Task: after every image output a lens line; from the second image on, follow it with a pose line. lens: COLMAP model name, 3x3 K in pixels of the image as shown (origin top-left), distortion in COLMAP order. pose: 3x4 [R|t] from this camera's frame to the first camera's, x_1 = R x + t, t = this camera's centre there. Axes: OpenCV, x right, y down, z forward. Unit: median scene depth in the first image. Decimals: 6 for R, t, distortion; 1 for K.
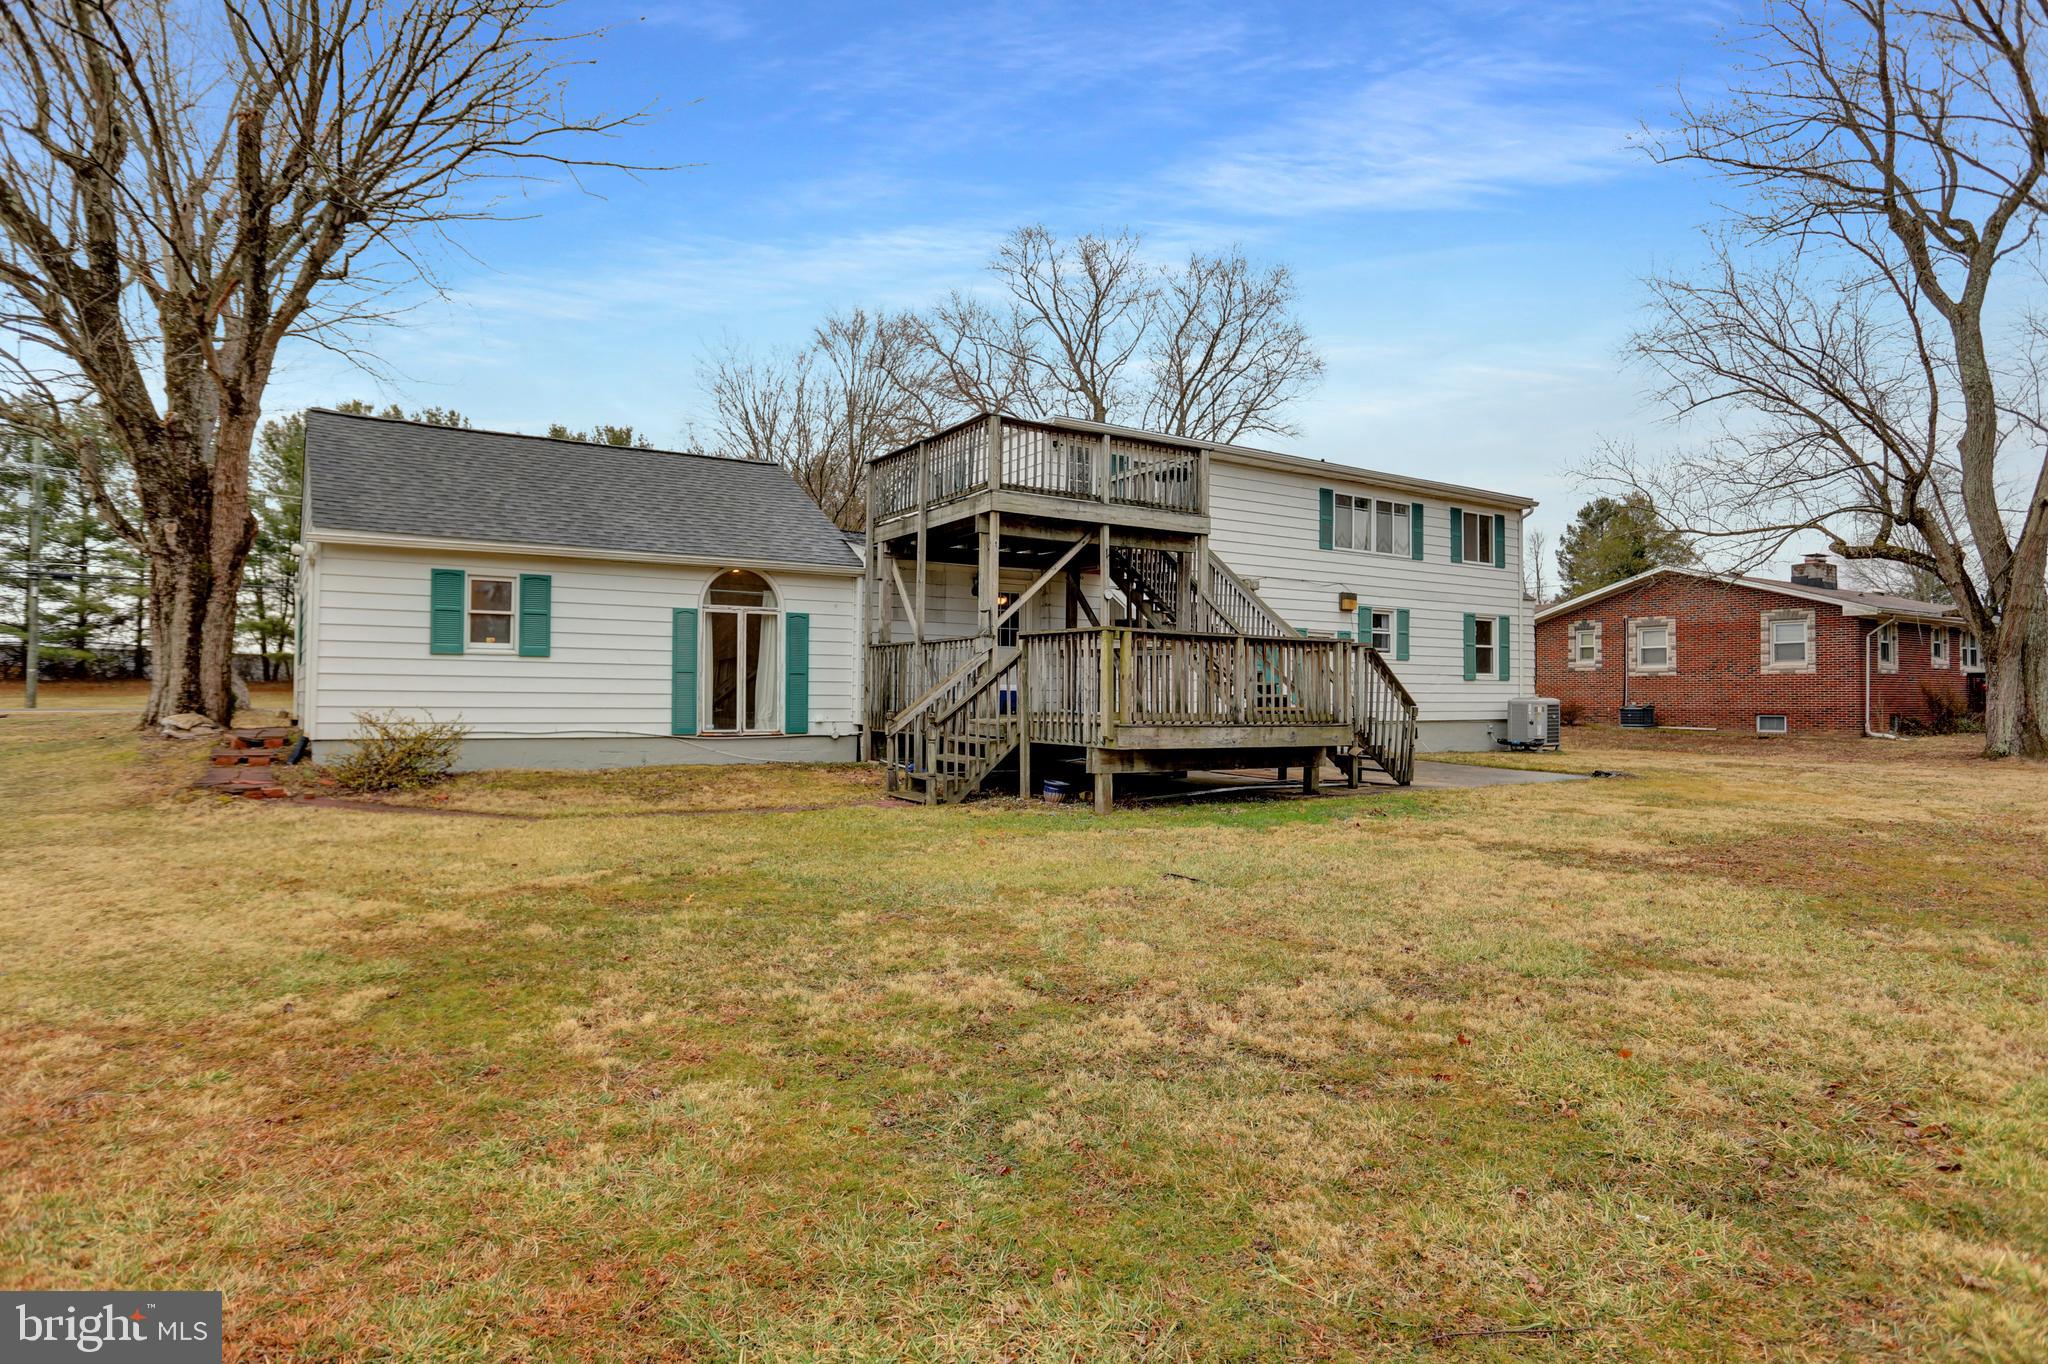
lens RADIAL K [[1197.0, 0, 1023.9], [0, 1197.0, 682.9], [0, 0, 1]] dist [-0.000811, -0.000146]
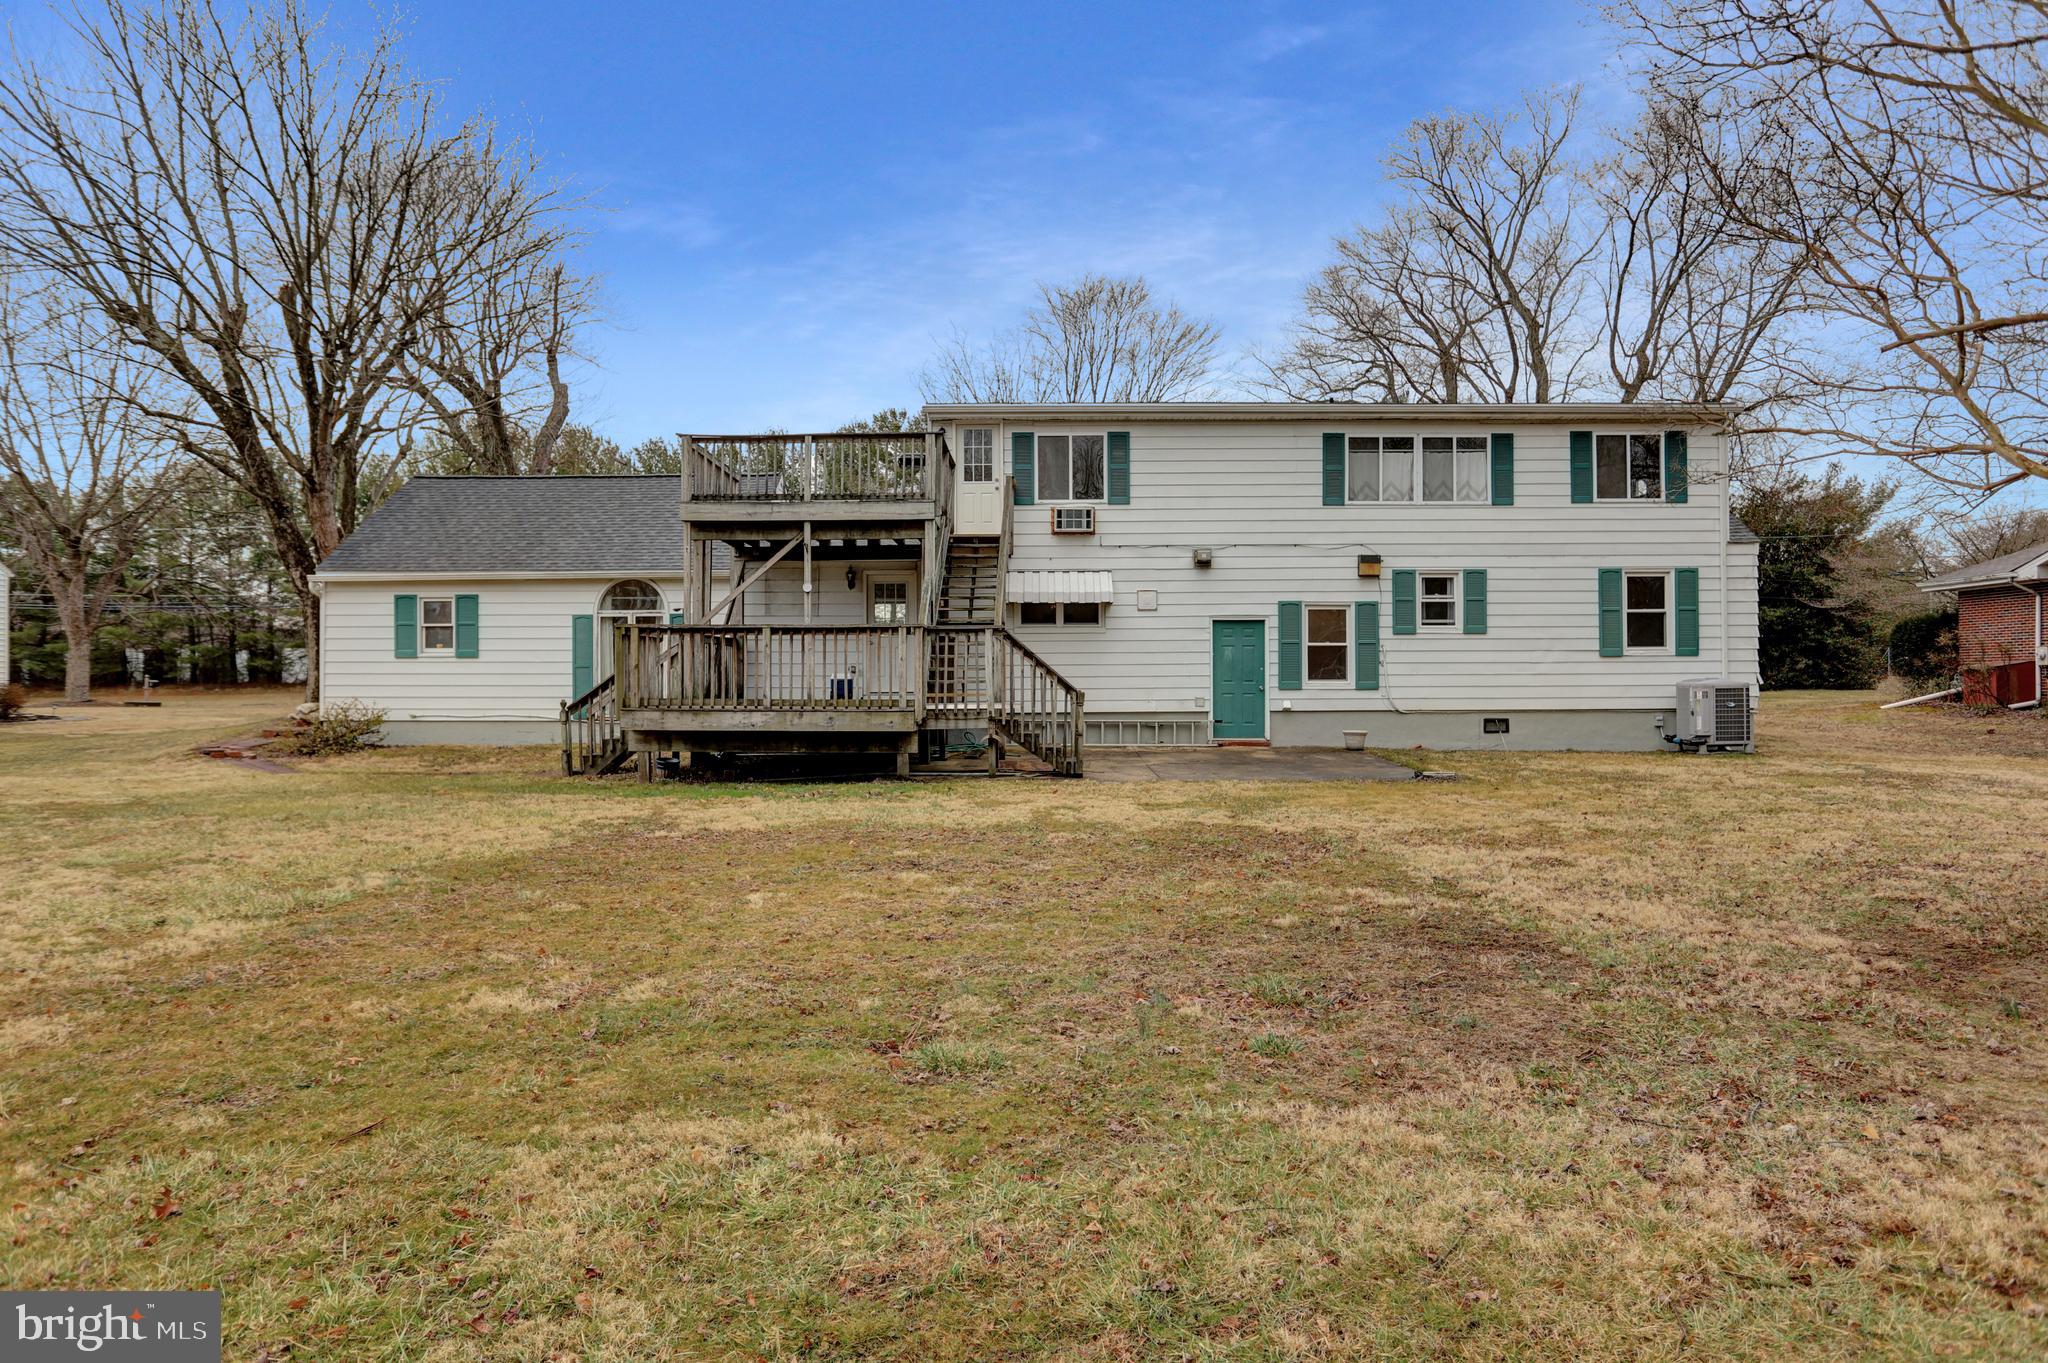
lens RADIAL K [[1450.7, 0, 1023.1], [0, 1450.7, 686.4], [0, 0, 1]] dist [-0.004818, -0.000397]
pose [[0.819342, -0.009401, -0.573228, 0.917418], [0.015473, 0.999864, 0.005718, 0.008620], [0.573096, -0.013555, 0.819376, 0.056683]]
